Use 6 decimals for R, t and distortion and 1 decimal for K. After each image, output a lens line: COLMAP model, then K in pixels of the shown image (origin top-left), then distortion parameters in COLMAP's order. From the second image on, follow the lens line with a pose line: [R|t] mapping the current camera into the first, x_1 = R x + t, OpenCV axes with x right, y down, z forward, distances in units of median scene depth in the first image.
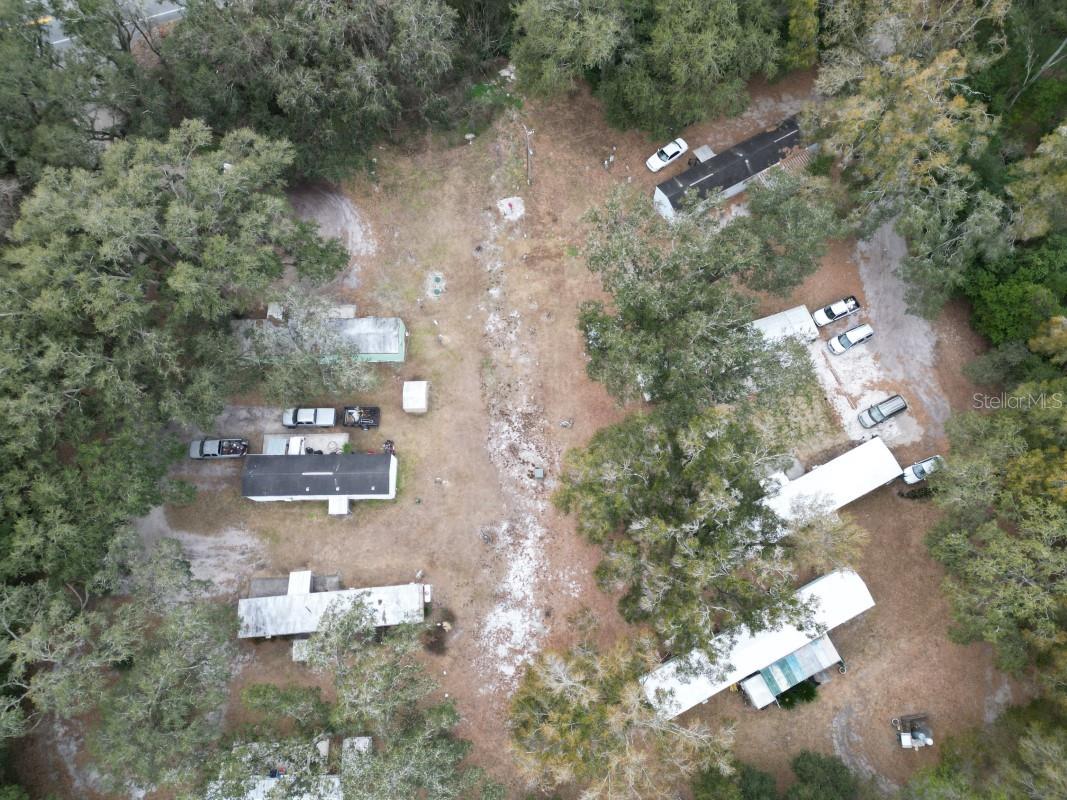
lens RADIAL K [[741.8, 0, 533.5], [0, 741.8, 400.0], [0, 0, 1]] dist [0.068729, -0.069208]
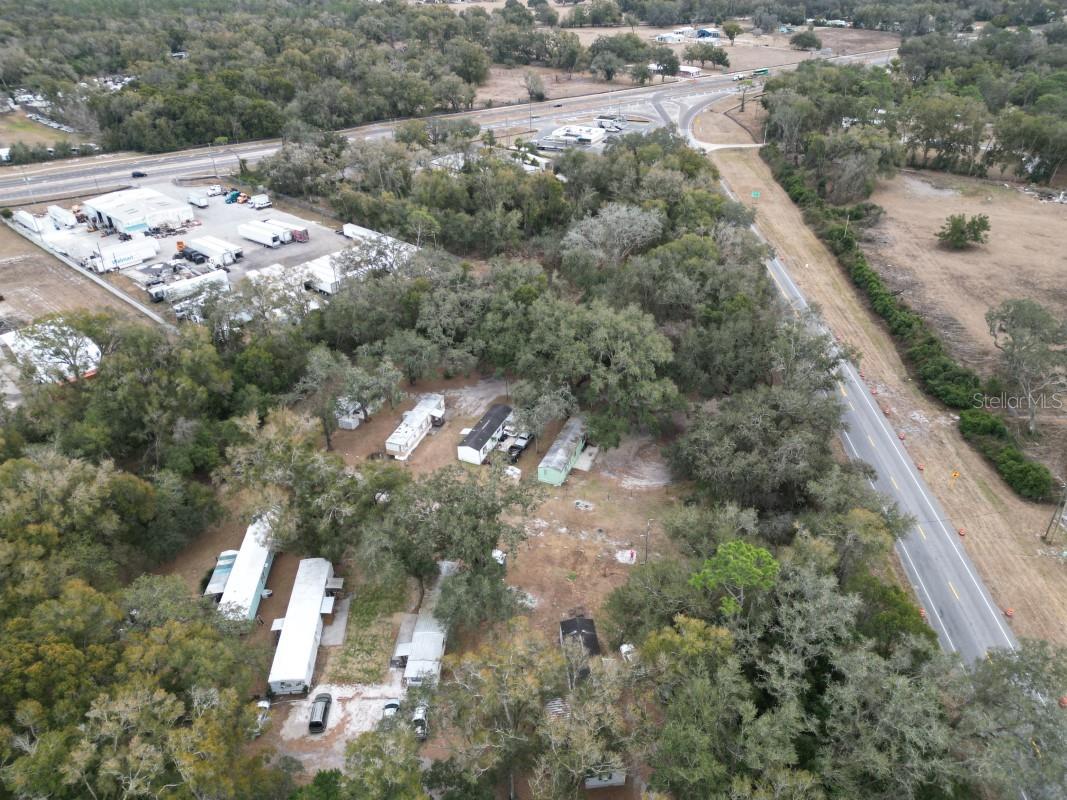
lens RADIAL K [[741.8, 0, 533.5], [0, 741.8, 400.0], [0, 0, 1]] dist [0.068729, -0.069208]
pose [[-0.385587, 0.512476, -0.767262, 0.946028], [-0.876503, 0.056304, 0.478093, -0.809012], [0.288211, 0.856853, 0.427477, 0.210753]]
